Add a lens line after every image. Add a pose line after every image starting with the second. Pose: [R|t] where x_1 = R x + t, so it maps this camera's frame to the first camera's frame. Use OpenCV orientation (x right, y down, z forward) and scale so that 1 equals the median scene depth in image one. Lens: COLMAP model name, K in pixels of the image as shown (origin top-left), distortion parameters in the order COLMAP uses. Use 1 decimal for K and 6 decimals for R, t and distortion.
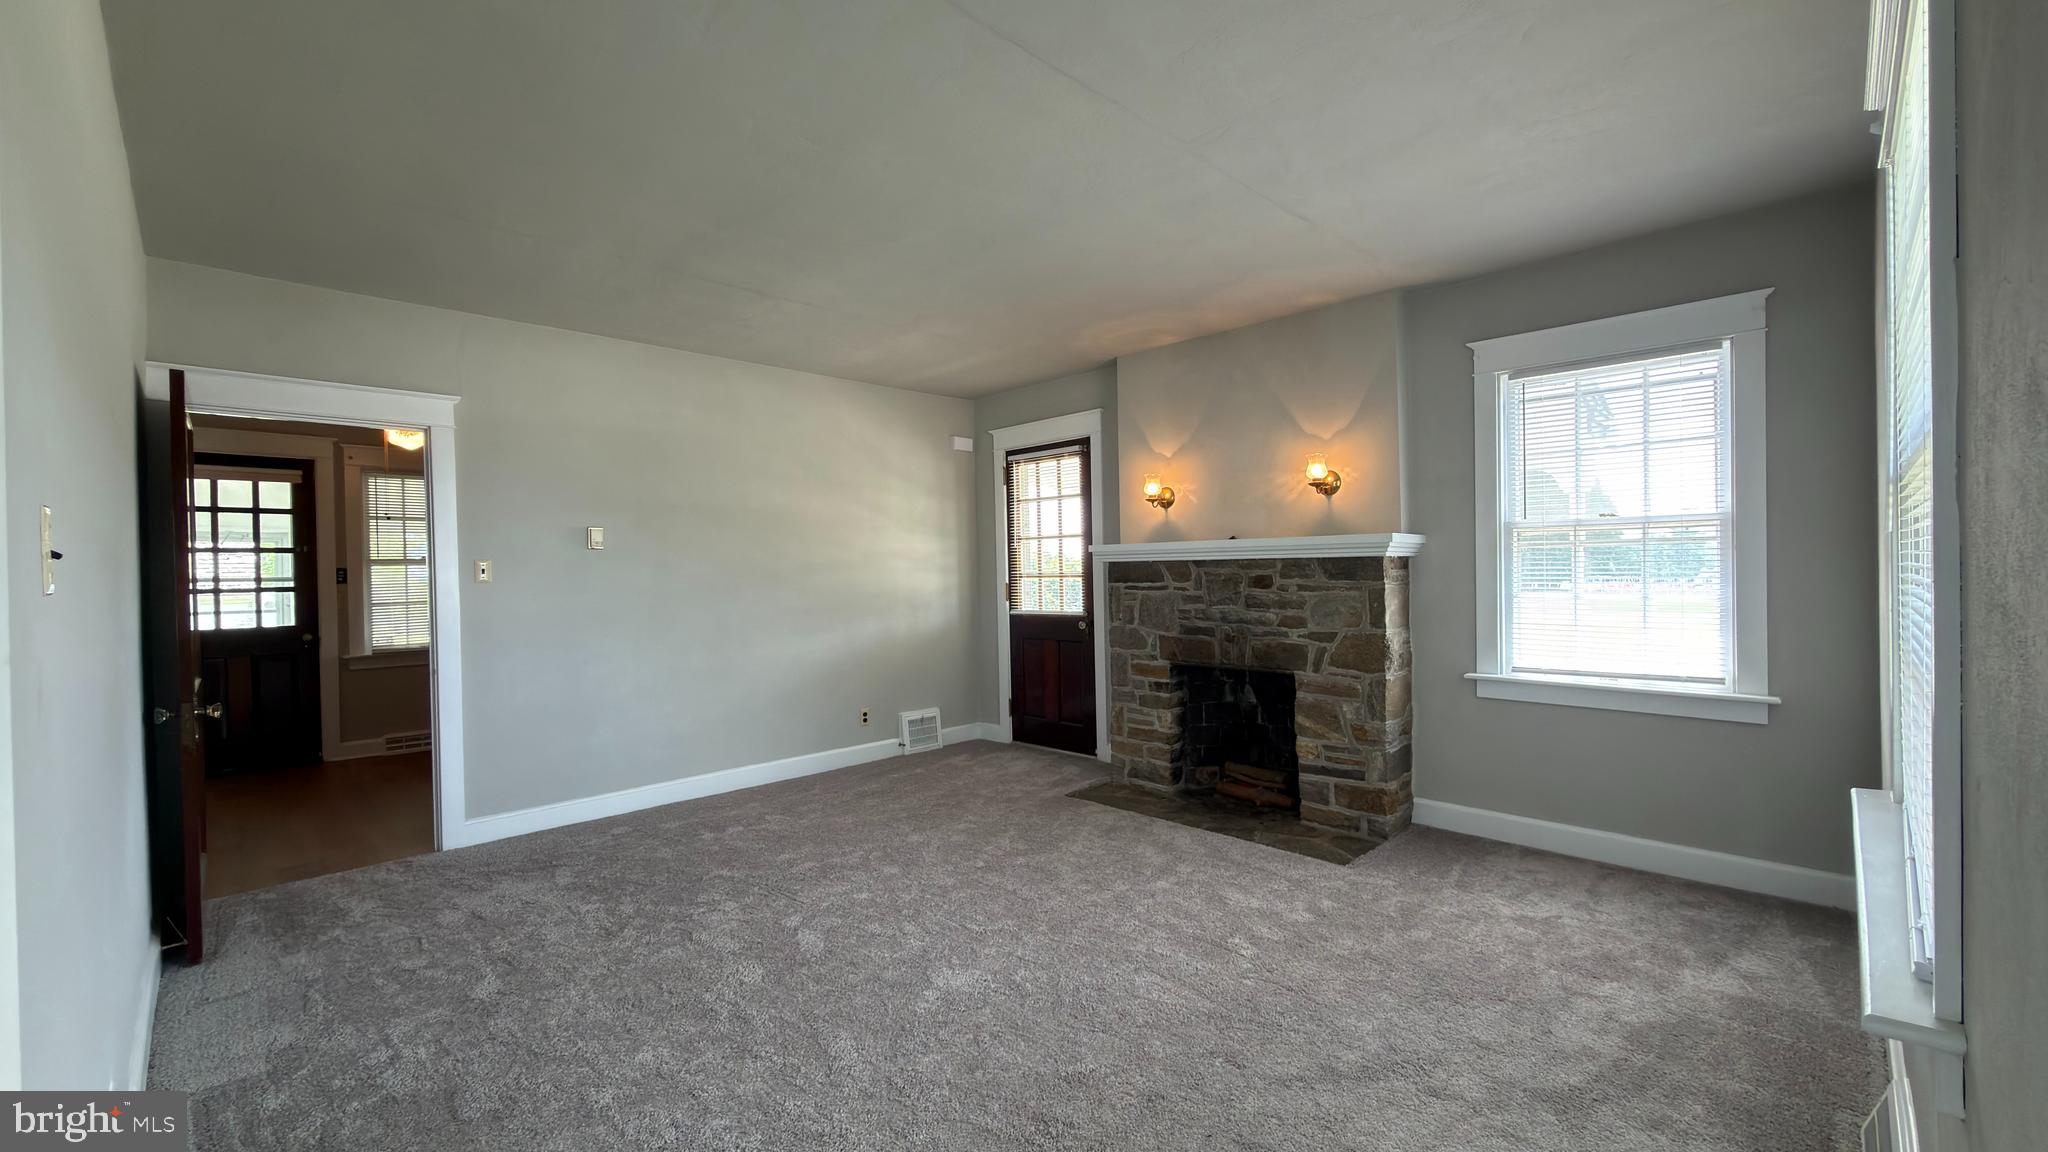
lens RADIAL K [[822.1, 0, 1033.6], [0, 822.1, 580.8], [0, 0, 1]] dist [0.002652, -0.000601]
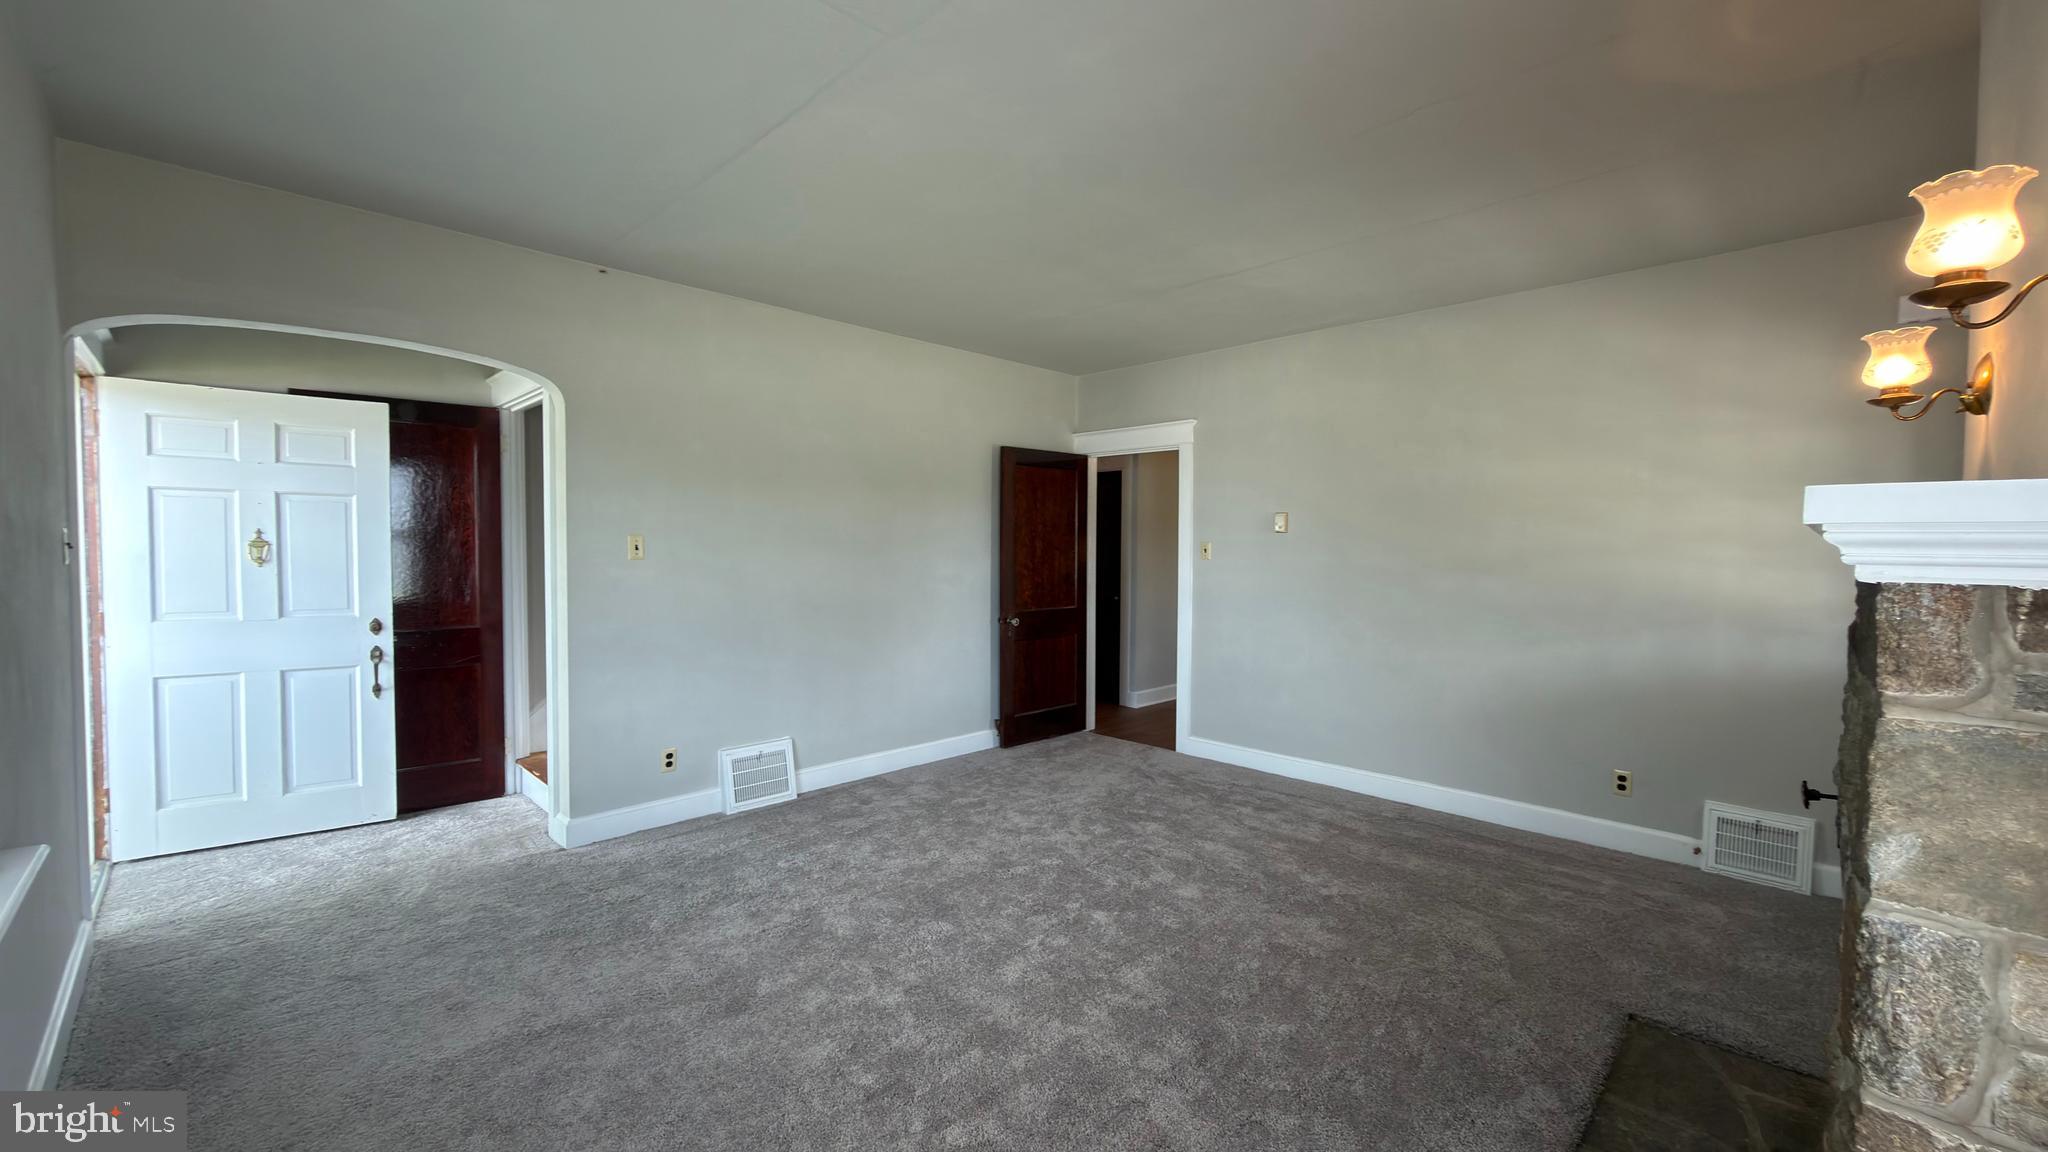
lens RADIAL K [[822.1, 0, 1030.2], [0, 822.1, 576.8], [0, 0, 1]] dist [0.002652, -0.000601]
pose [[-0.015859, 0.054363, -0.998395, 0.634982], [-0.018188, 0.998340, 0.054649, -0.039479], [0.999709, 0.019026, -0.014843, 0.730690]]
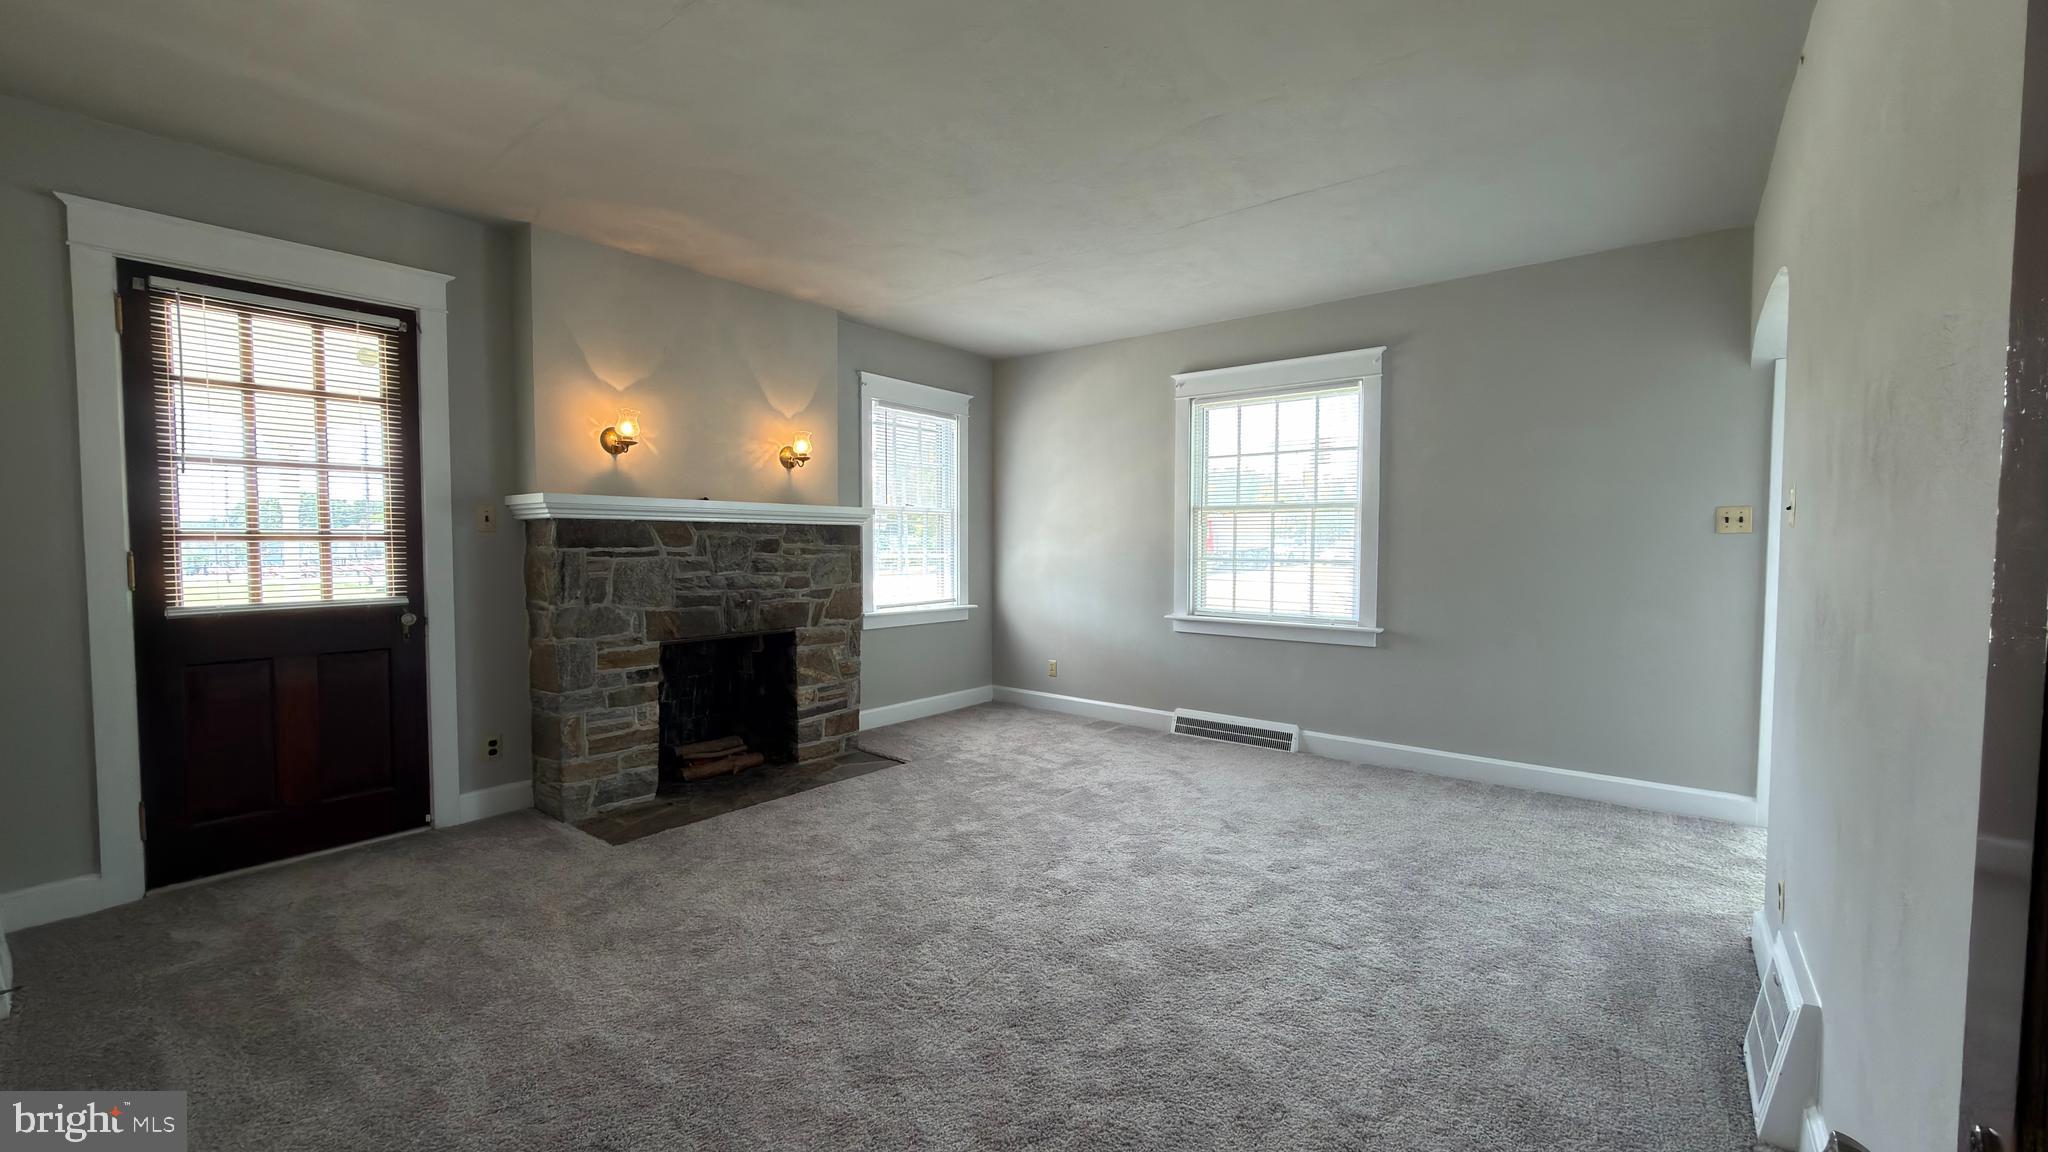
lens RADIAL K [[822.1, 0, 1027.7], [0, 822.1, 574.9], [0, 0, 1]] dist [0.002652, -0.000601]
pose [[-0.118652, -0.025507, 0.992608, -0.811420], [0.012089, 0.999559, 0.027131, 0.013973], [-0.992862, 0.015219, -0.118291, 0.837249]]
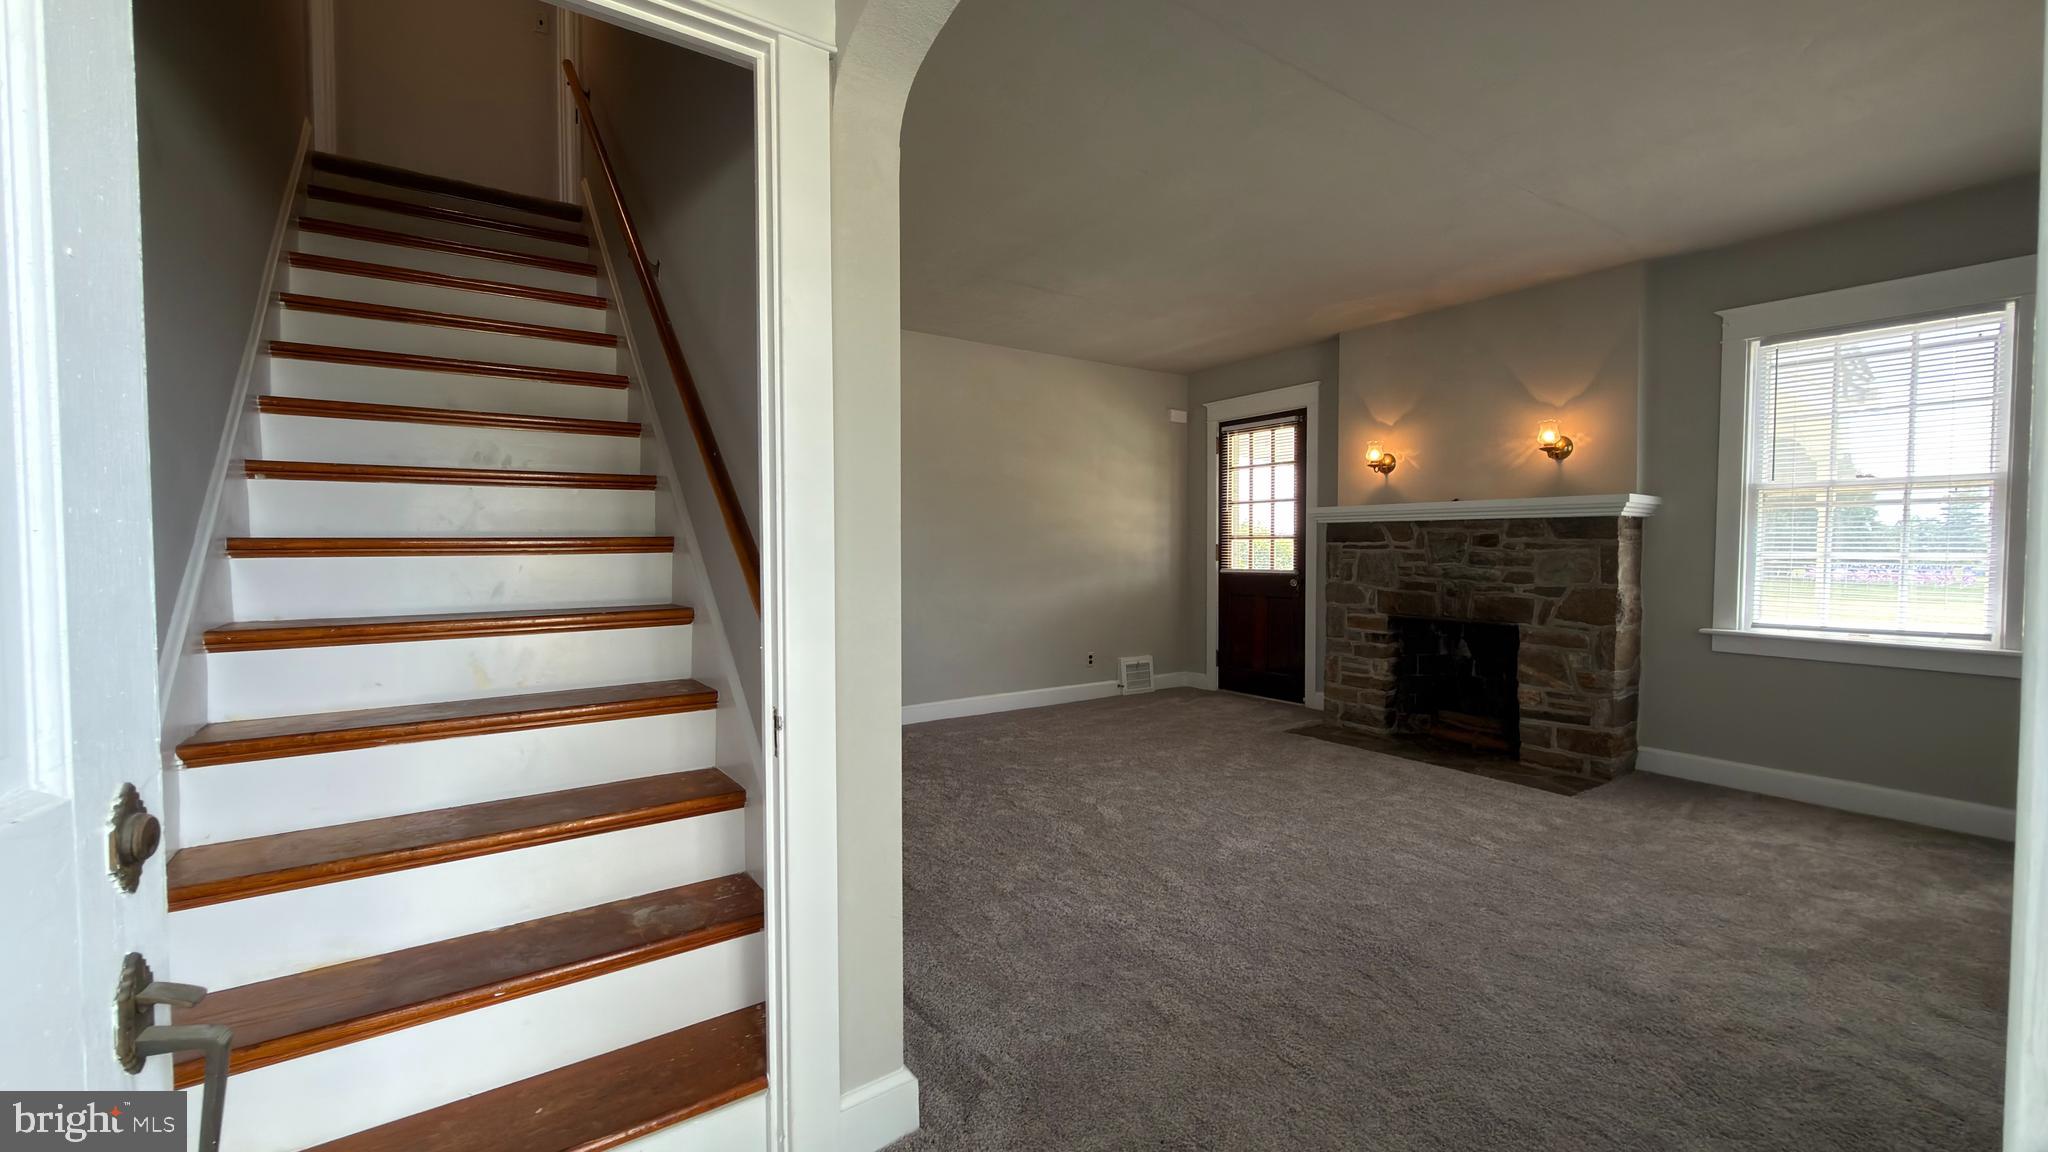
lens RADIAL K [[822.1, 0, 1027.8], [0, 822.1, 579.5], [0, 0, 1]] dist [0.002652, -0.000601]
pose [[0.984105, 0.023883, -0.175977, -0.129226], [-0.019046, 0.999394, 0.029121, 0.033743], [0.176566, -0.025307, 0.983963, -0.175183]]
